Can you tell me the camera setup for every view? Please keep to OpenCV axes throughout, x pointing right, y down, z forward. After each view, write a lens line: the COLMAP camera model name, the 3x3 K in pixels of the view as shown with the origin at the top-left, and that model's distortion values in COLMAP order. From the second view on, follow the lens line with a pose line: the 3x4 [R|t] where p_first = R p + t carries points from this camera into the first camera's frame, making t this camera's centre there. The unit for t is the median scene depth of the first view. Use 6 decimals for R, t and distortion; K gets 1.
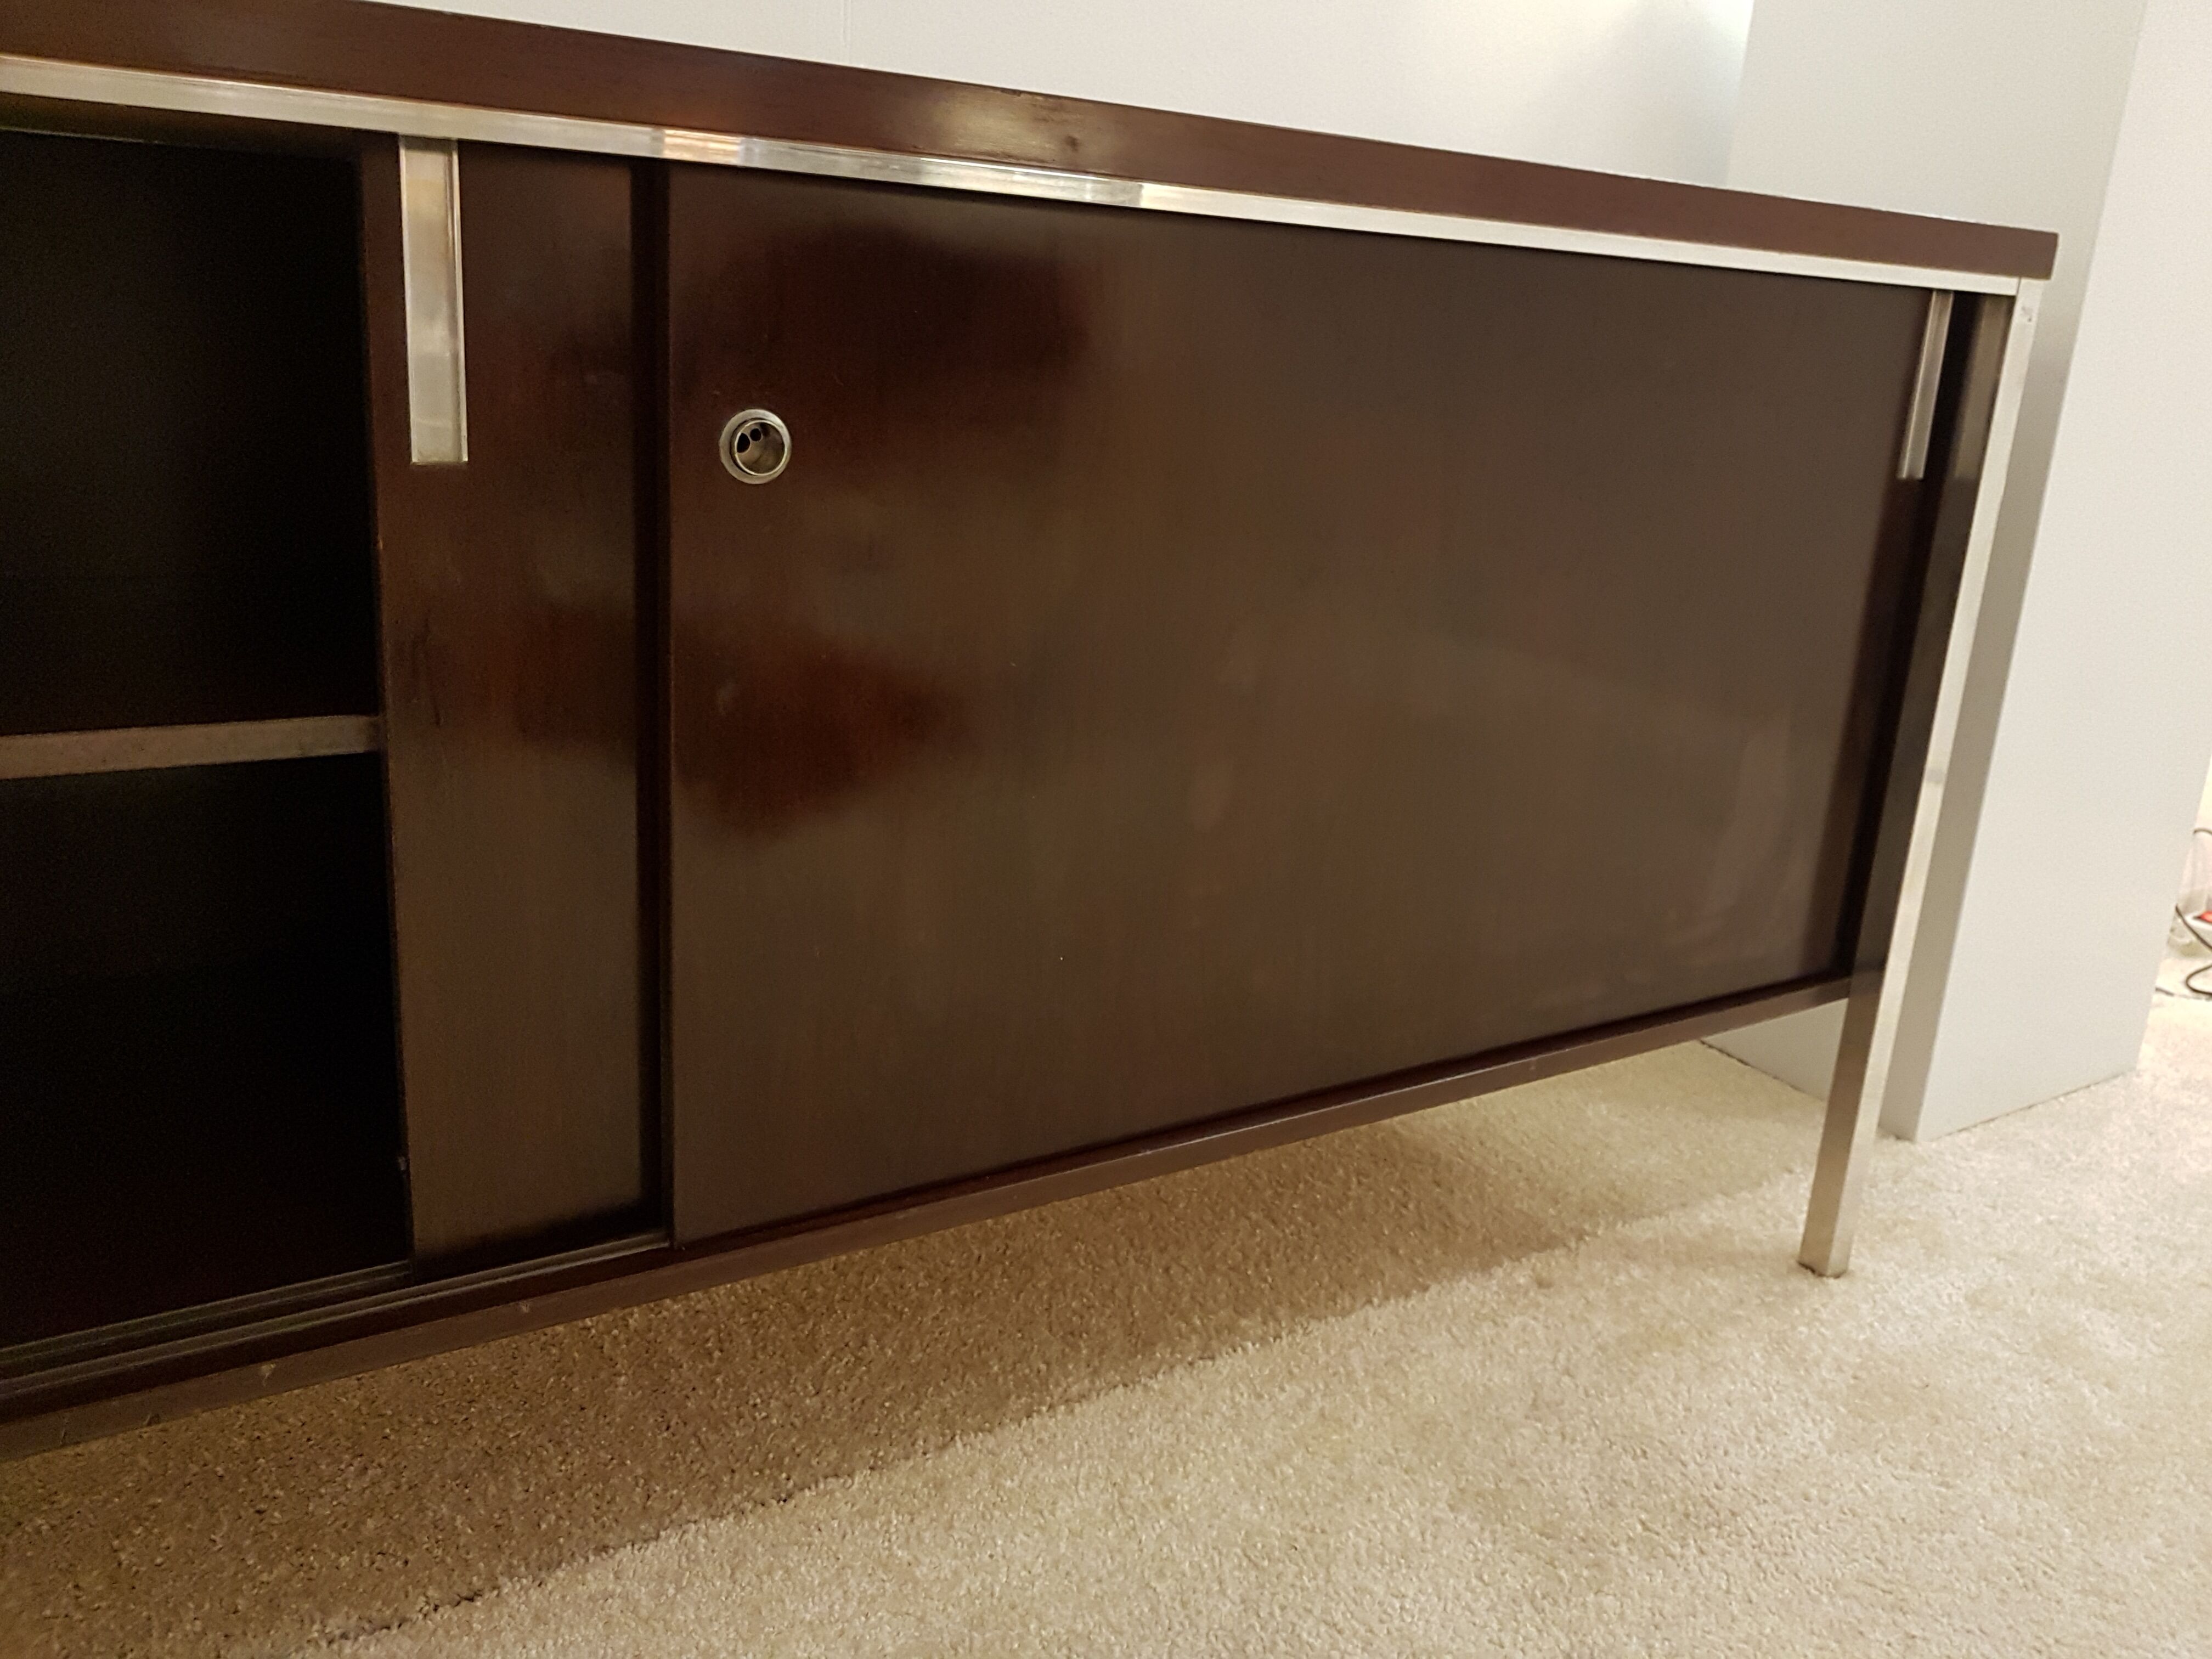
lens RADIAL K [[1747.5, 0, 1130.1], [0, 1747.5, 778.3], [0, 0, 1]] dist [-0.054011, 0.050775]
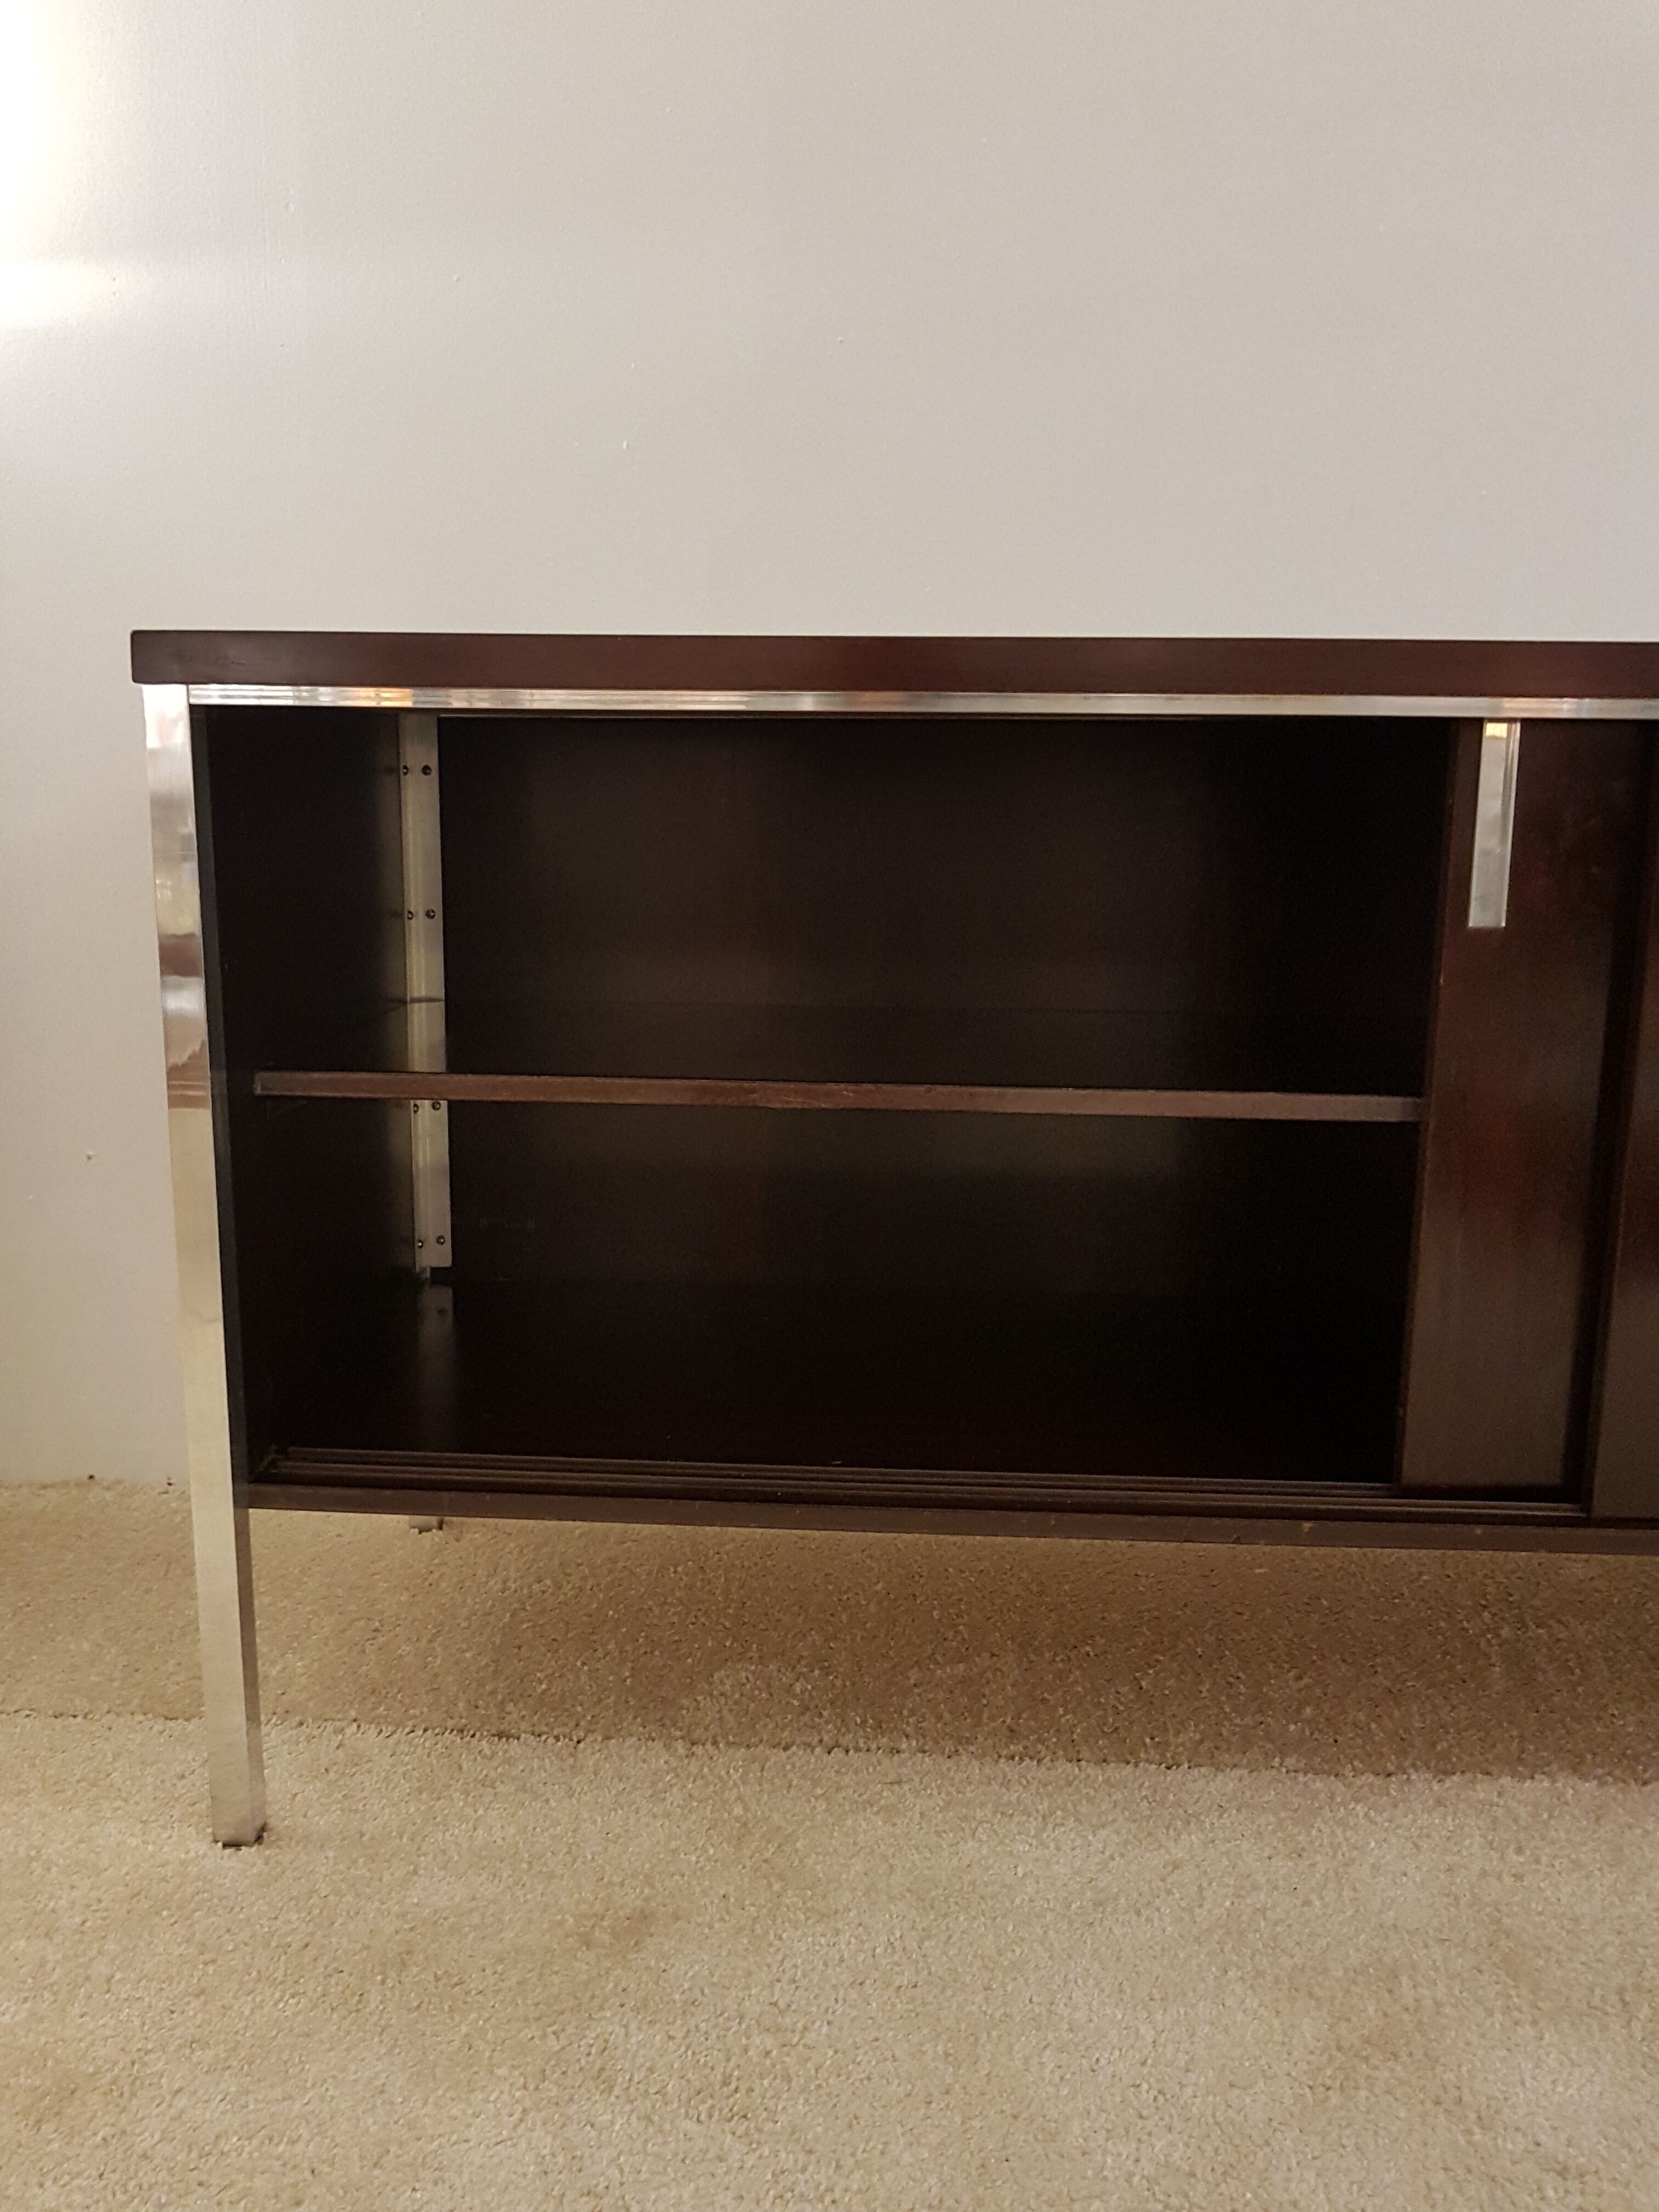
lens RADIAL K [[1712.0, 0, 824.7], [0, 1712.0, 1119.8], [0, 0, 1]] dist [-0.009573, 0.010585]
pose [[0.817050, 0.062449, -0.573175, -0.010600], [-0.114136, 0.991962, -0.054623, 0.086682], [0.565157, 0.110050, 0.817611, -0.350205]]
